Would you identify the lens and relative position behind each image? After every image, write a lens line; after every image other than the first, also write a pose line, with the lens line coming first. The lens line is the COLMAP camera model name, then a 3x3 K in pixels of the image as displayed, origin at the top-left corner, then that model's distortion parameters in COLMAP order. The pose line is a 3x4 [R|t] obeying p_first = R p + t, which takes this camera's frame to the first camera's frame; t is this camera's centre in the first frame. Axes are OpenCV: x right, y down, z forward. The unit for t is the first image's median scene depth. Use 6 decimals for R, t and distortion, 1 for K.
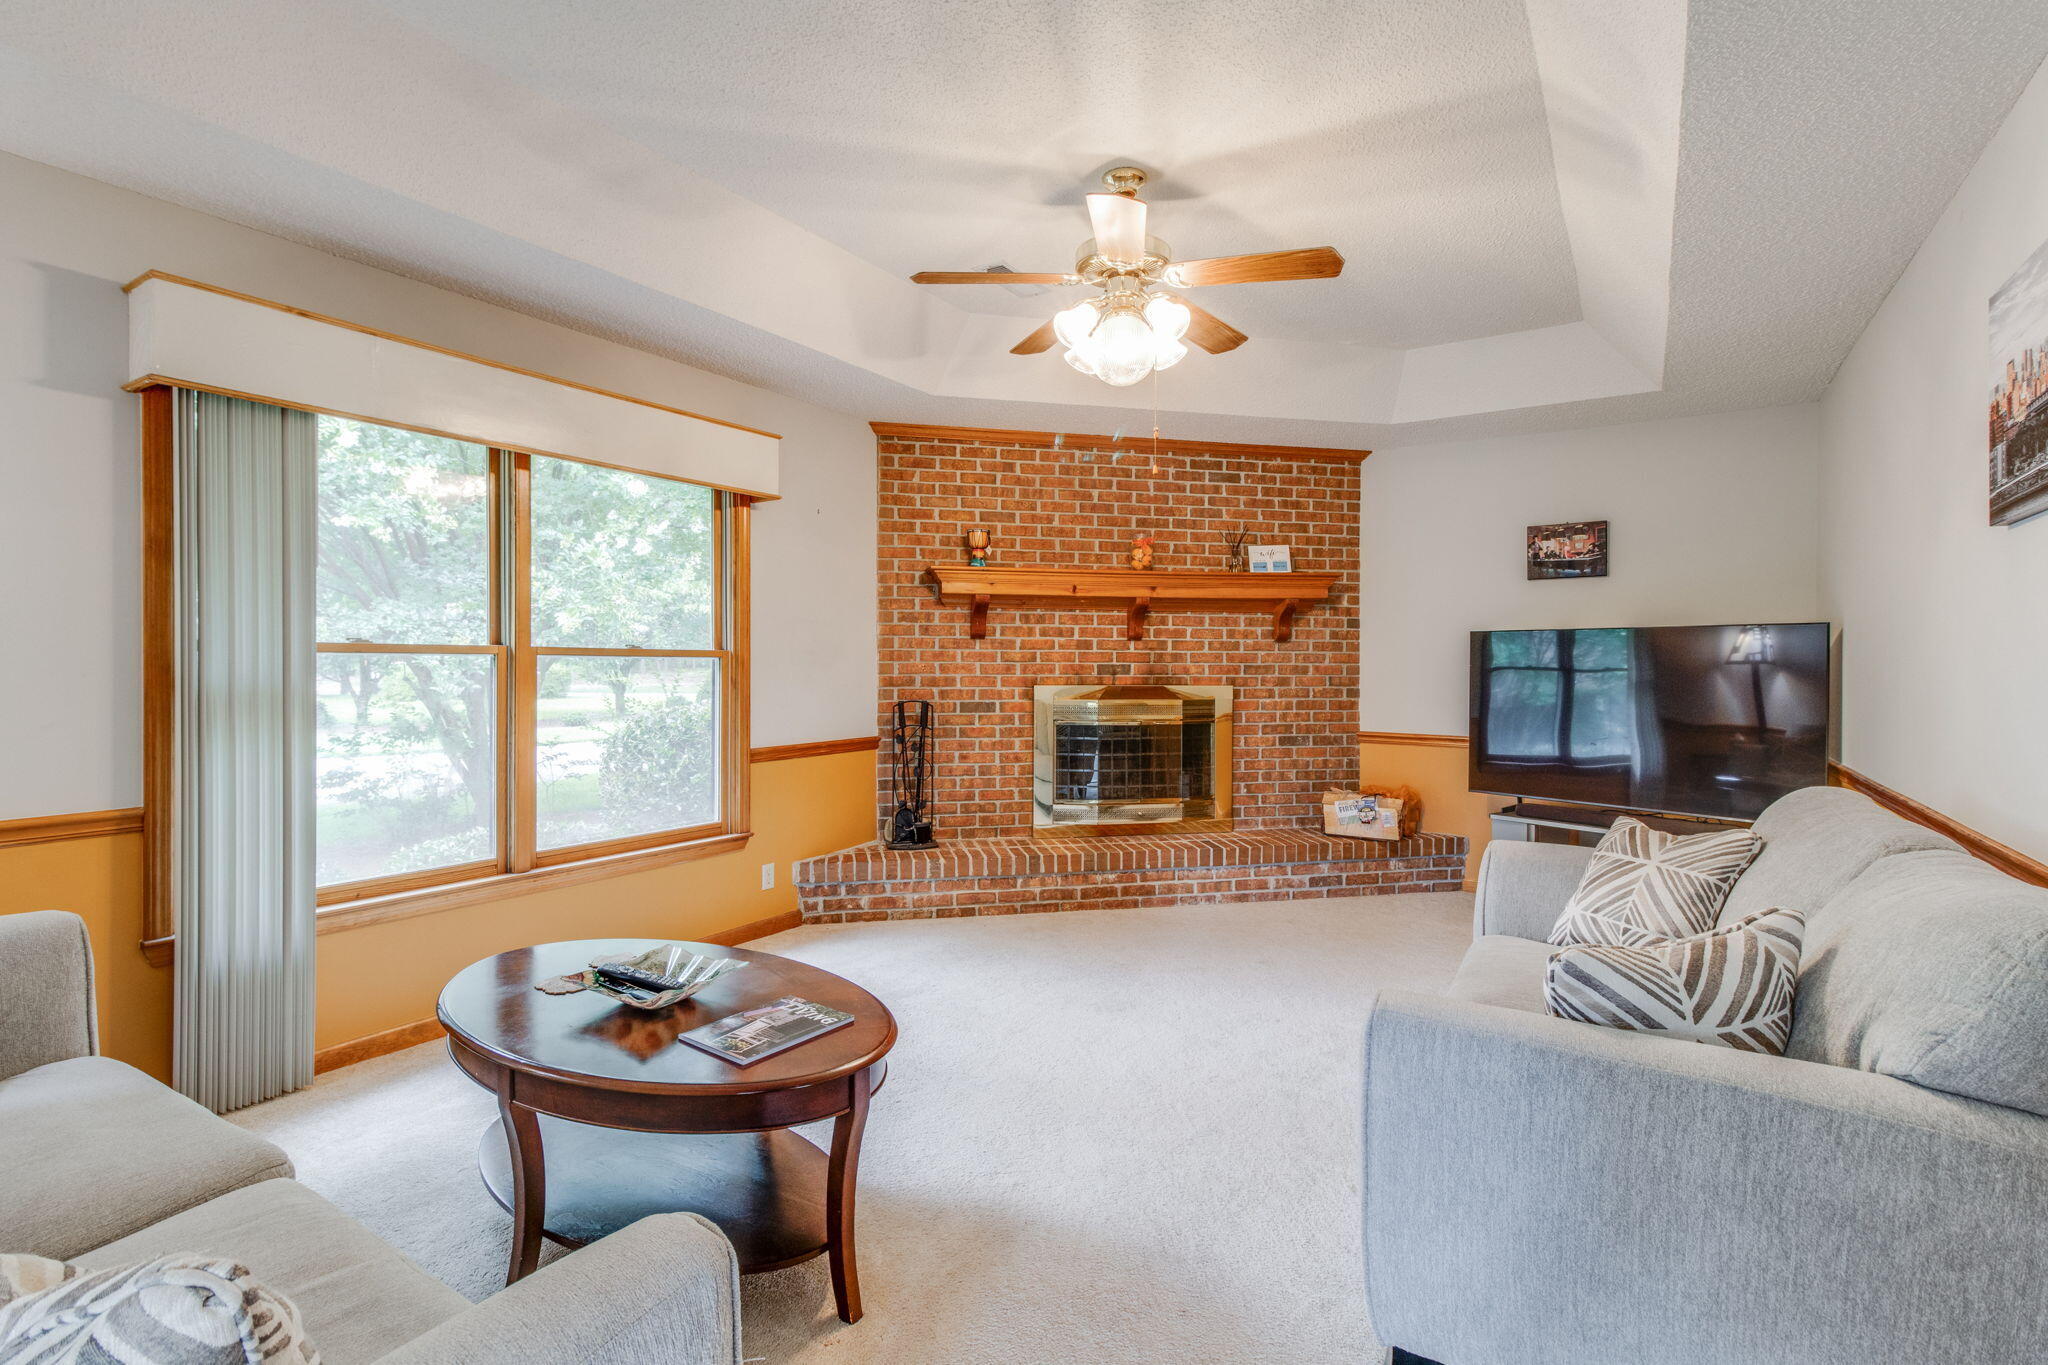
lens RADIAL K [[949.5, 0, 1029.7], [0, 949.5, 667.0], [0, 0, 1]] dist [0.000960, -0.000377]
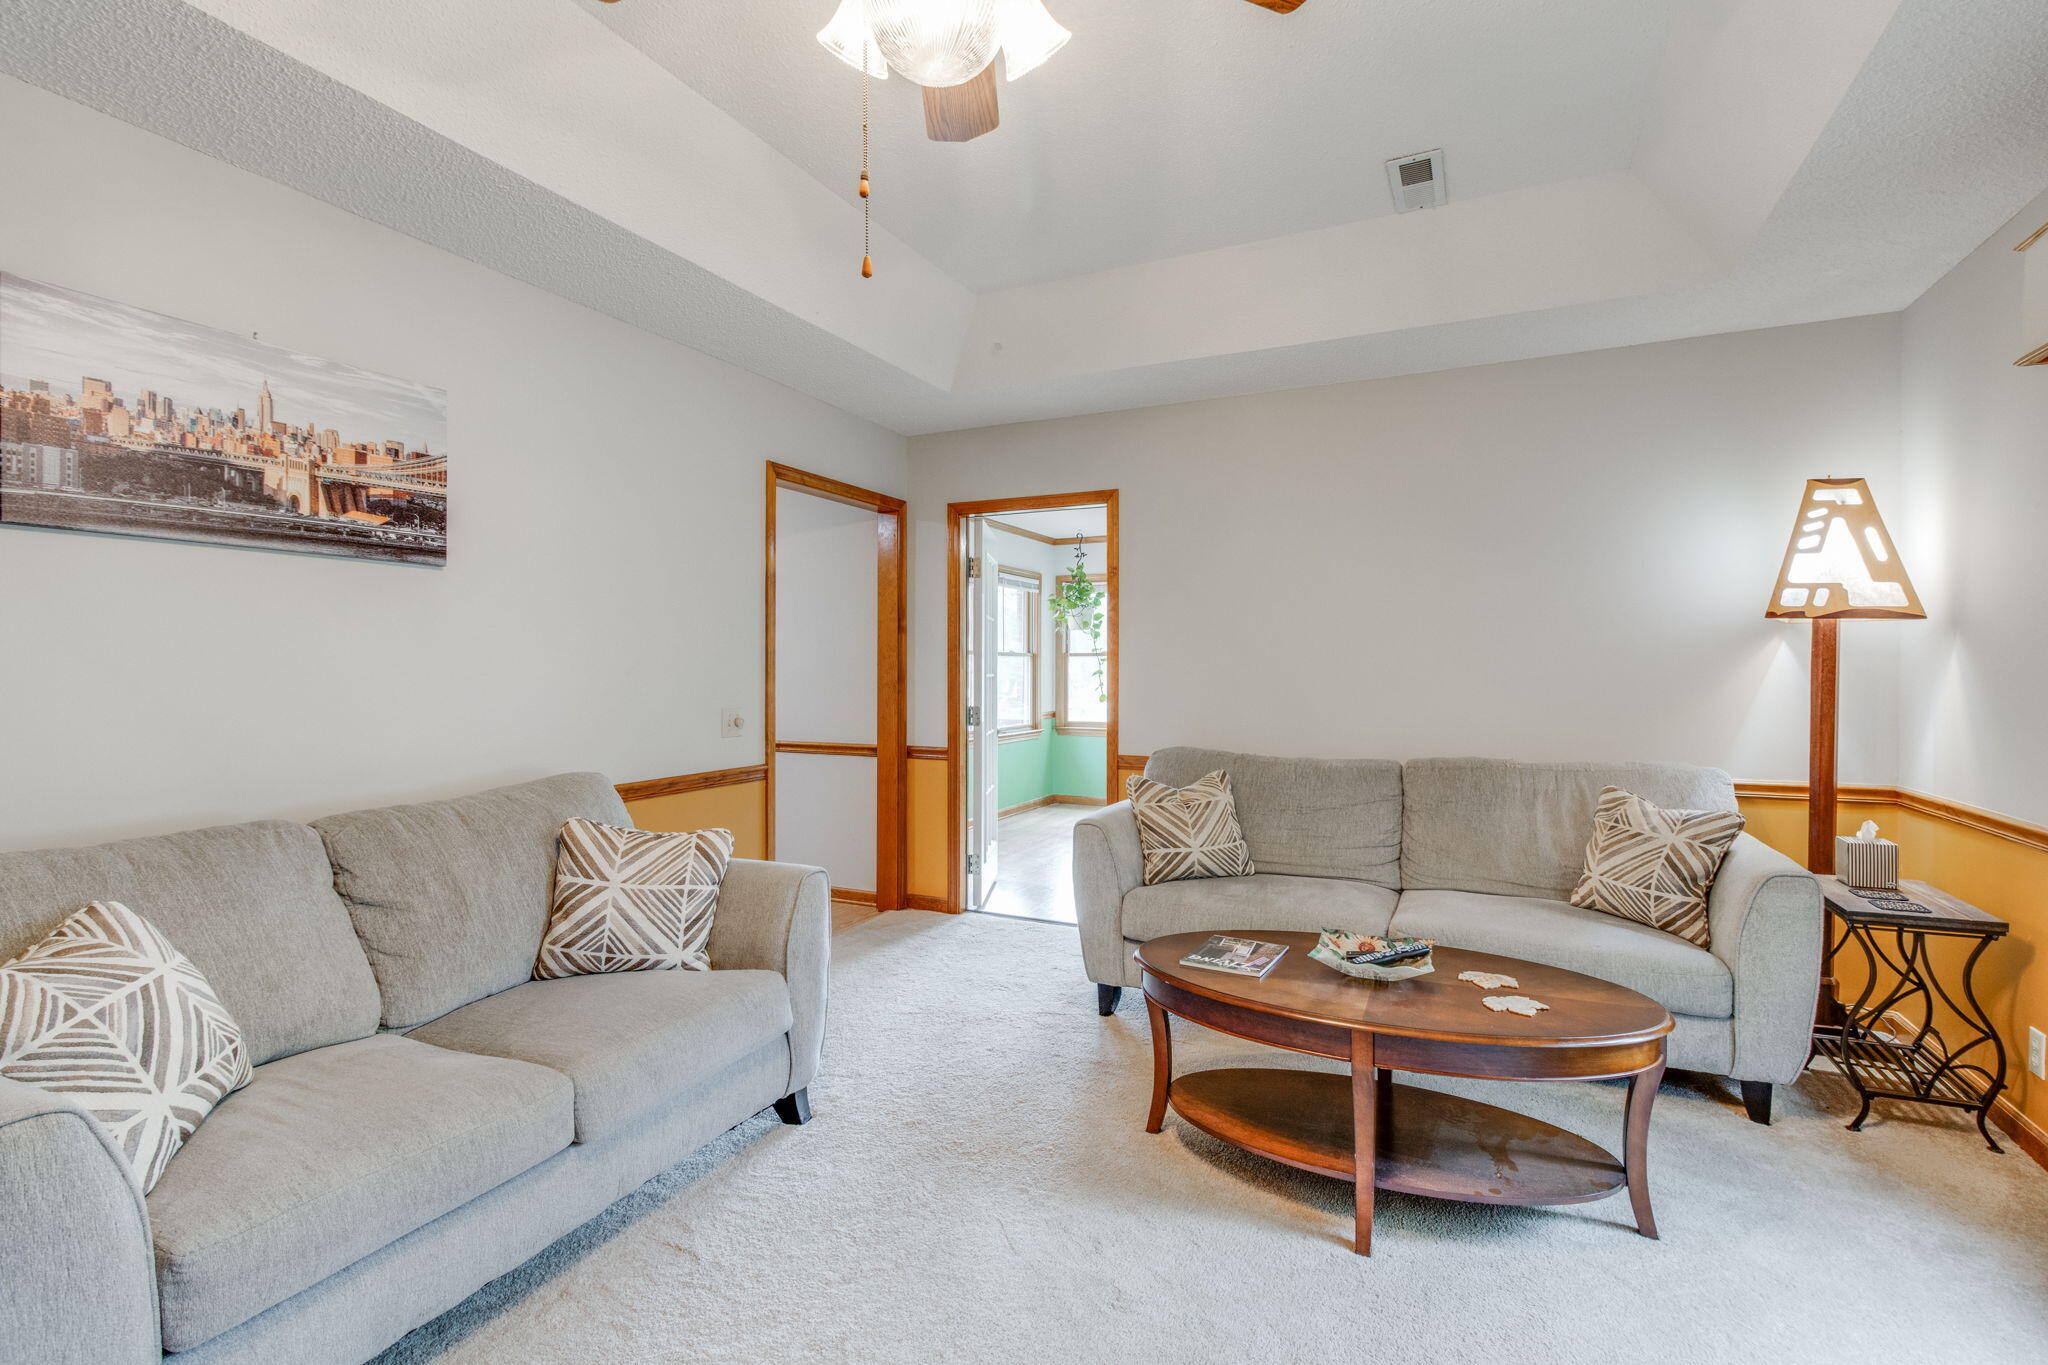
lens RADIAL K [[949.5, 0, 1020.7], [0, 949.5, 674.4], [0, 0, 1]] dist [0.000960, -0.000377]
pose [[-0.991627, 0.000223, -0.129132, 0.067147], [-0.000772, 0.999970, 0.007654, -0.004051], [0.129130, 0.007689, -0.991598, 0.831657]]
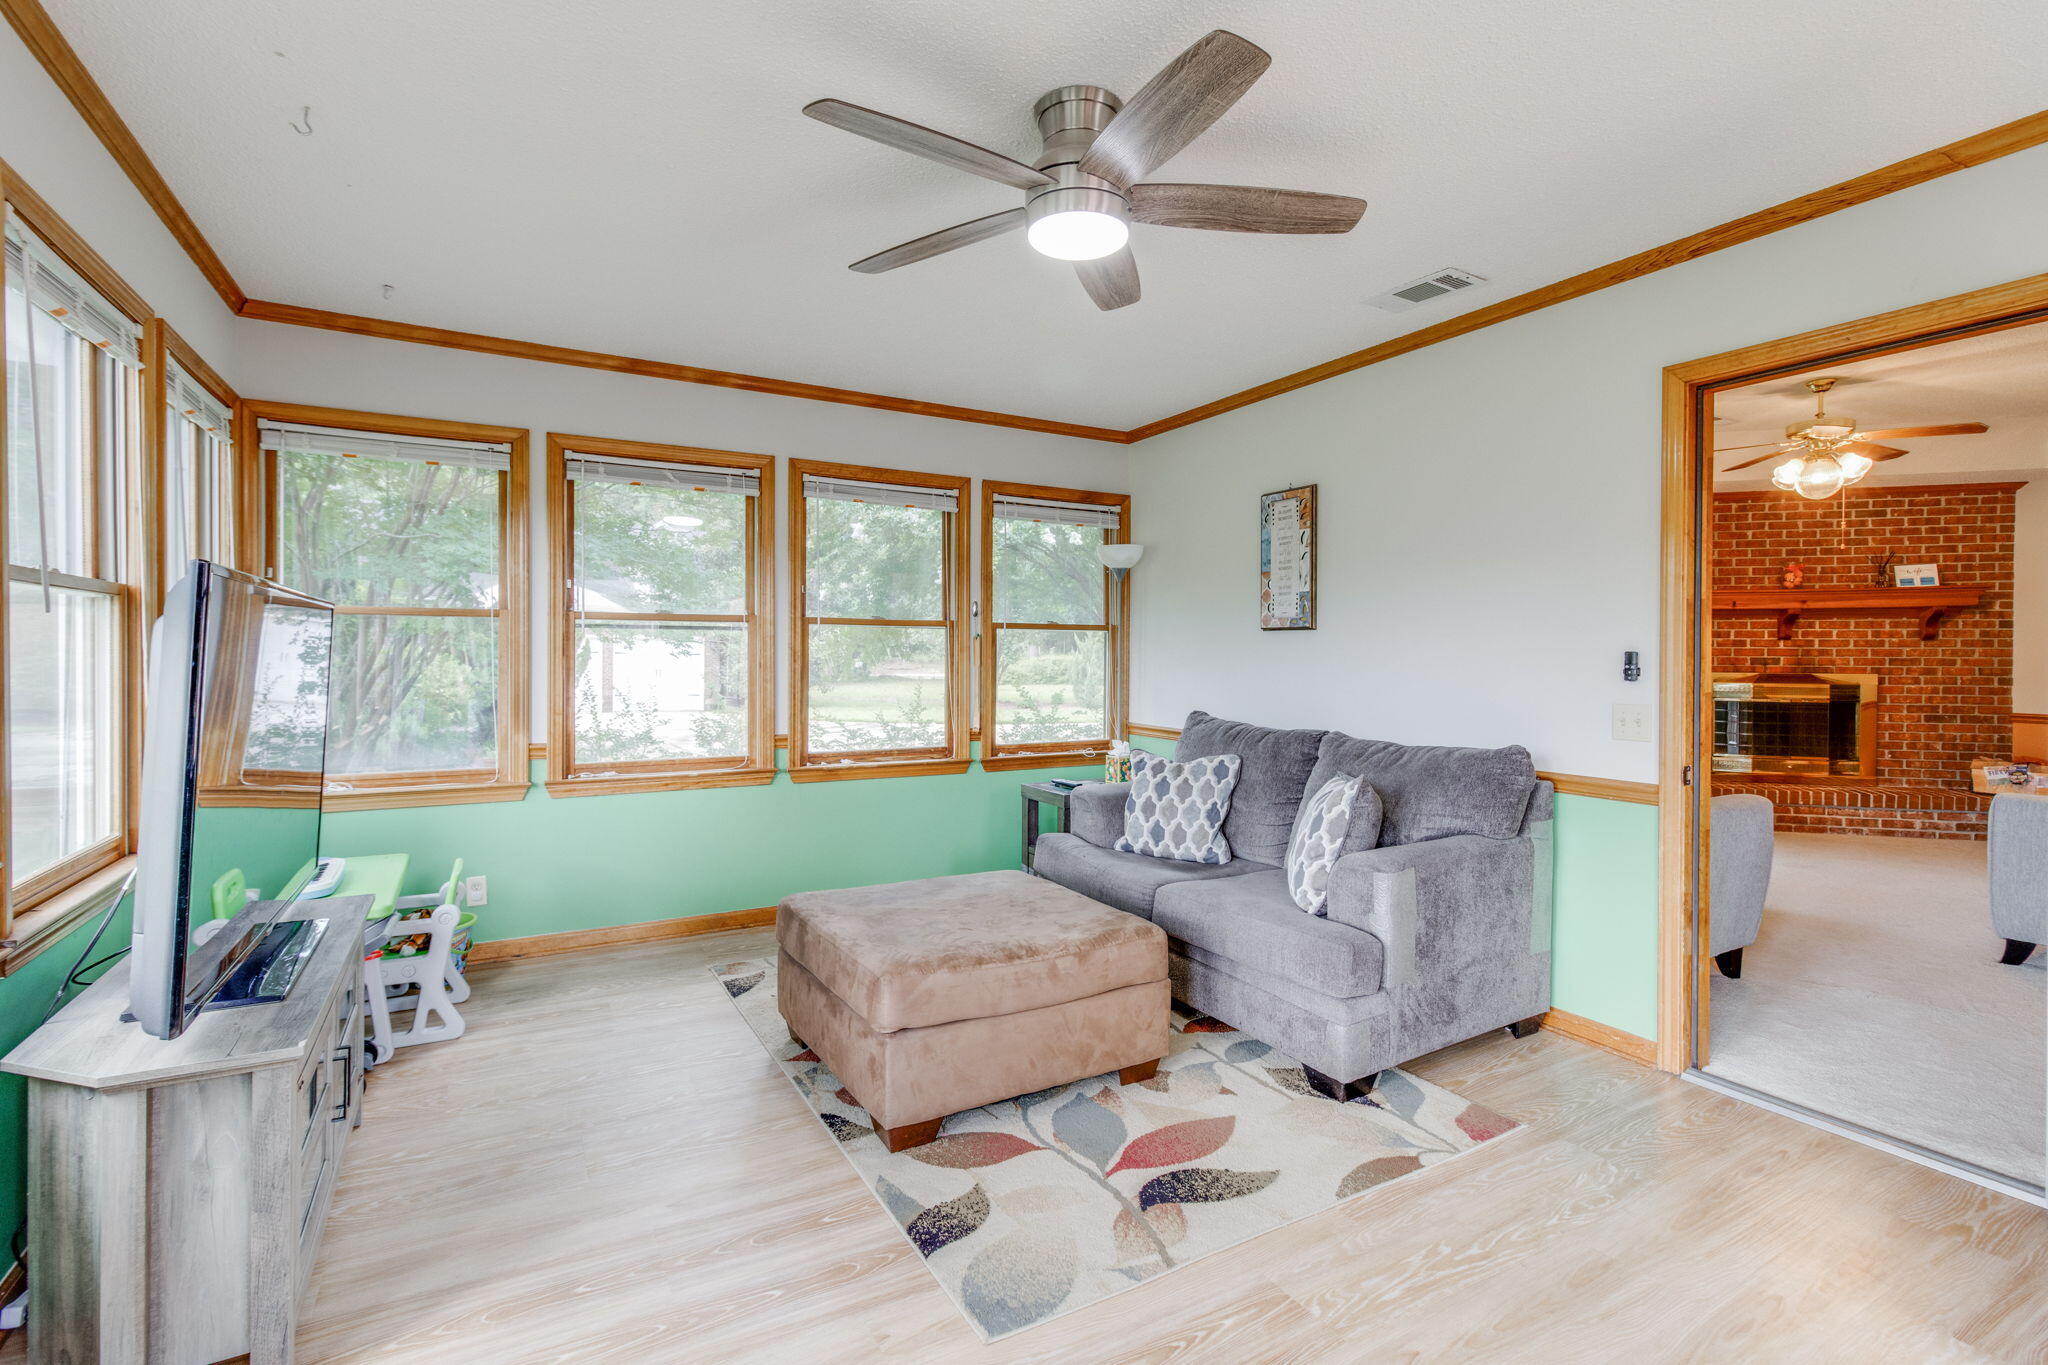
lens RADIAL K [[949.5, 0, 1025.5], [0, 949.5, 664.0], [0, 0, 1]] dist [0.000960, -0.000377]
pose [[0.884500, 0.005121, -0.466512, -0.217020], [-0.002554, 0.999978, 0.006134, 0.000853], [0.466533, -0.004234, 0.884494, -0.711060]]
